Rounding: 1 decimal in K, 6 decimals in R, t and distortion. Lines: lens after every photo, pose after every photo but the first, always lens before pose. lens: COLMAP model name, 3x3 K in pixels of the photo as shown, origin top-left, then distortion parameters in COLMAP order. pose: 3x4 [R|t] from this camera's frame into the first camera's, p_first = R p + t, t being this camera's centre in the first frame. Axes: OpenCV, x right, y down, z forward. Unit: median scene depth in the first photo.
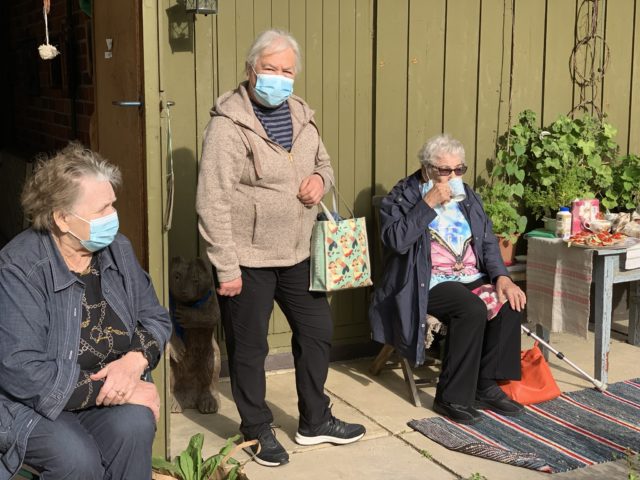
lens RADIAL K [[957.4, 0, 320.0], [0, 957.4, 240.4], [0, 0, 1]] dist [0.114592, 0.000000]
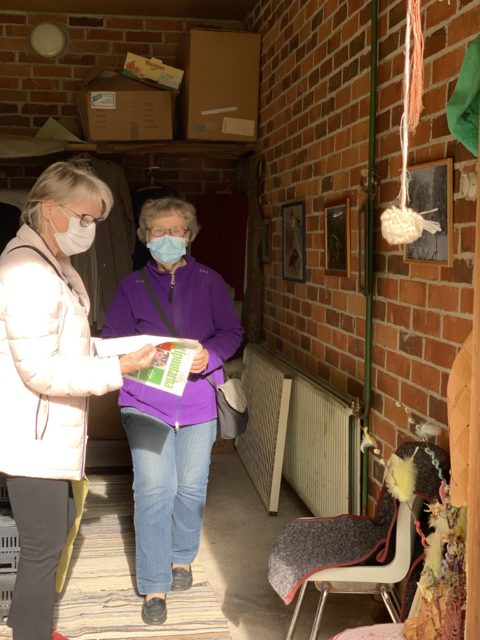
lens RADIAL K [[957.4, 0, 240.1], [0, 957.4, 320.0], [0, 0, 1]] dist [0.114592, 0.000000]
pose [[0.953078, 0.034101, -0.300797, -0.144321], [-0.059447, 0.995371, -0.075512, -0.077009], [0.296829, 0.089850, 0.950694, 0.383784]]
